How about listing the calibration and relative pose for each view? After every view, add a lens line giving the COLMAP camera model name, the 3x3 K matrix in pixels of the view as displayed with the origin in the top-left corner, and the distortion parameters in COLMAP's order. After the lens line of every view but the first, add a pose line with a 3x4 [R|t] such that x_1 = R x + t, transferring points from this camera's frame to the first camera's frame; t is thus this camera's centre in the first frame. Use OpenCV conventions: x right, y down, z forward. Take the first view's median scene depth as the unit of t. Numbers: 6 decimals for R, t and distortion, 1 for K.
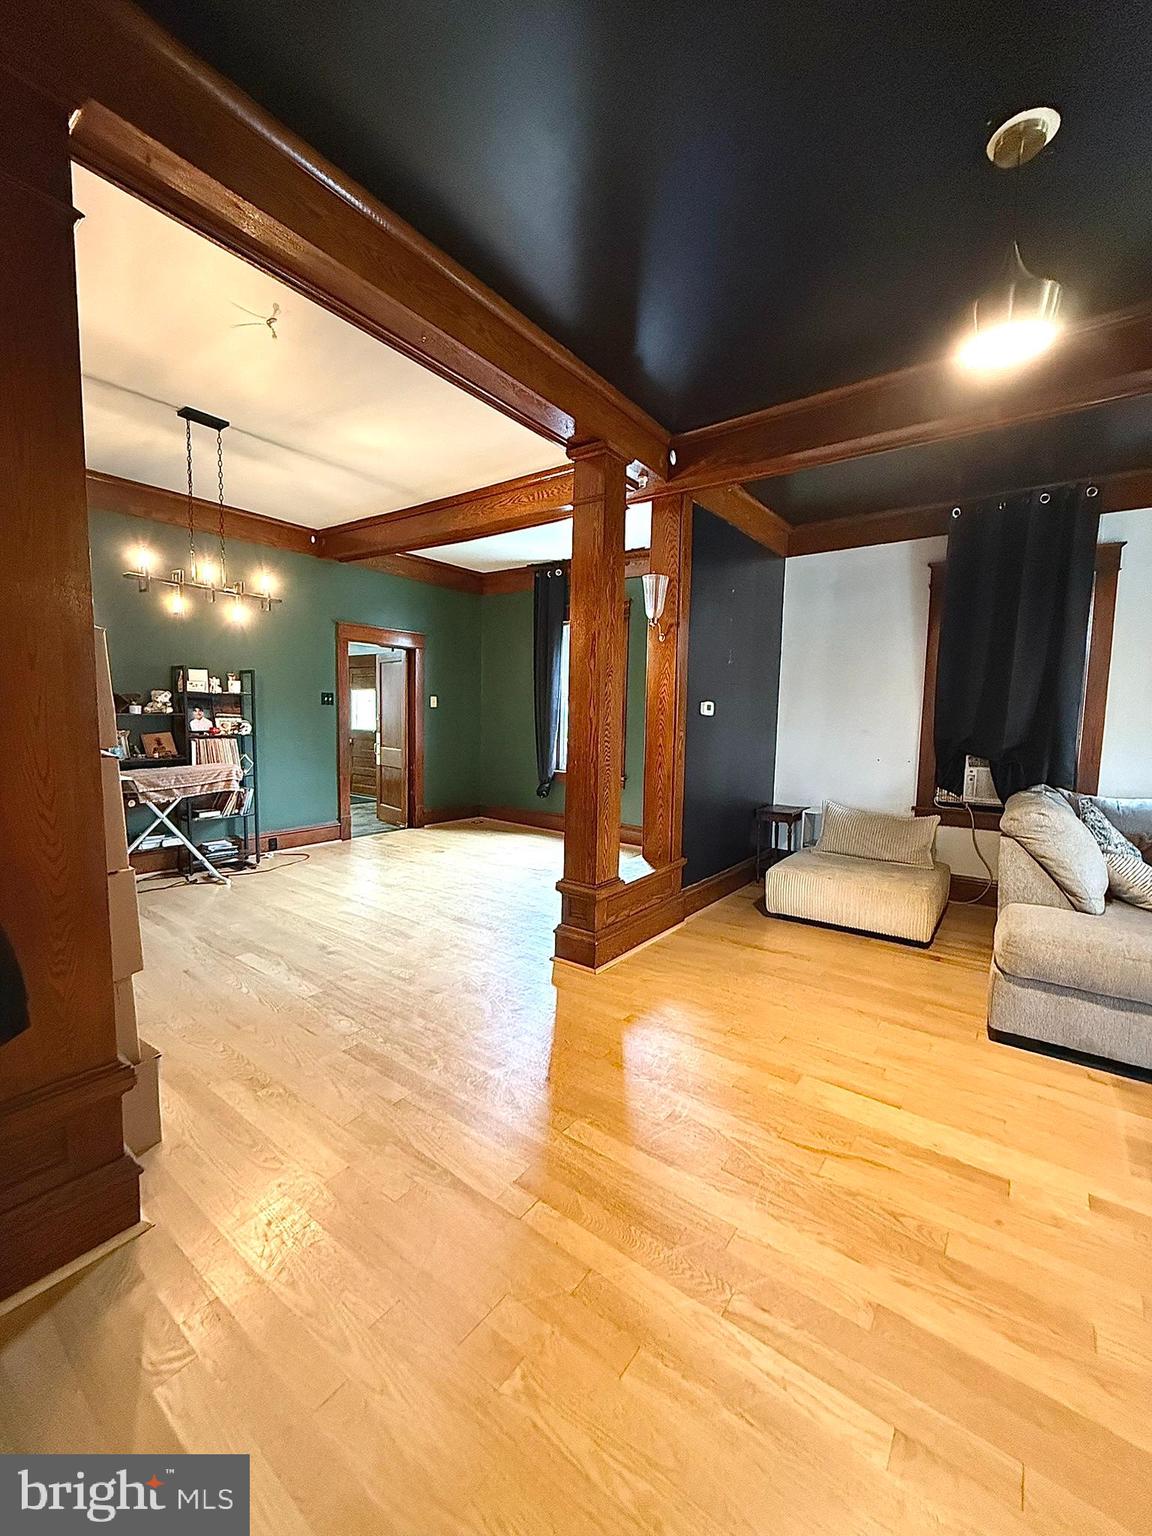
lens RADIAL K [[604.7, 0, 576.0], [0, 604.7, 768.0], [0, 0, 1]] dist [-0.000419, -0.000349]
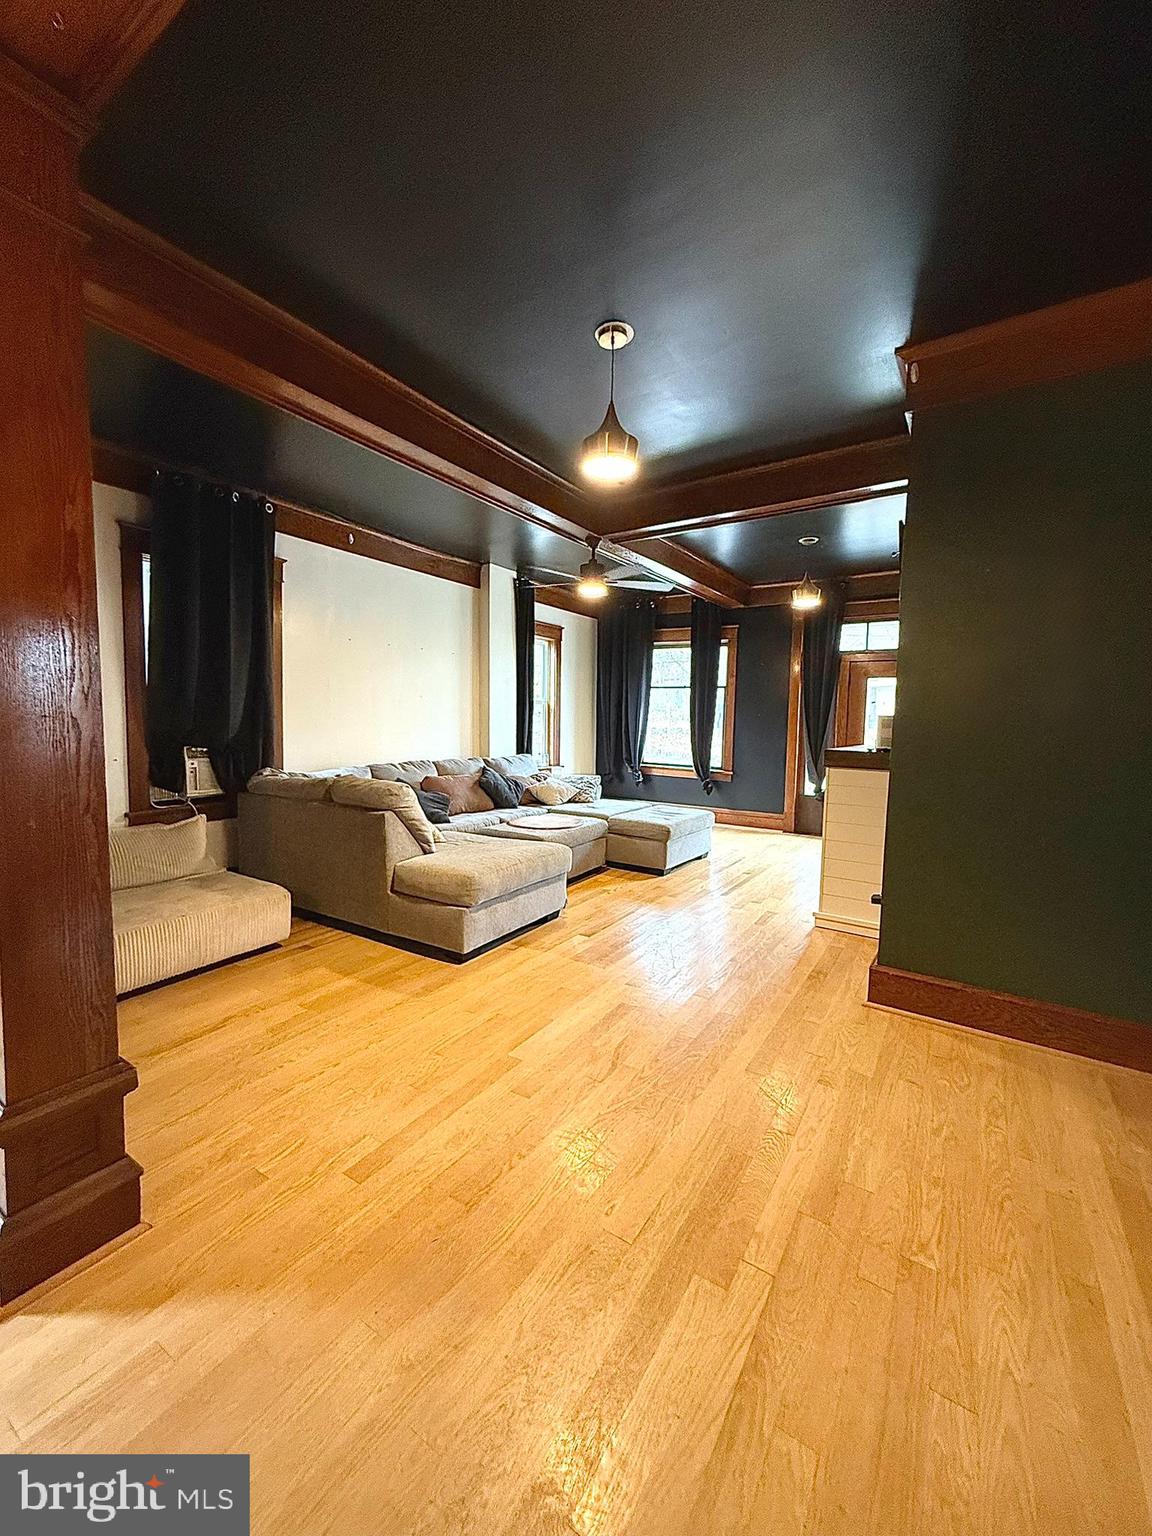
lens RADIAL K [[604.7, 0, 576.0], [0, 604.7, 768.0], [0, 0, 1]] dist [-0.000419, -0.000349]
pose [[-0.065829, -0.103601, 0.992438, -0.322480], [0.069487, 0.991705, 0.108134, -0.048429], [-0.995409, 0.076080, -0.058084, 0.463401]]
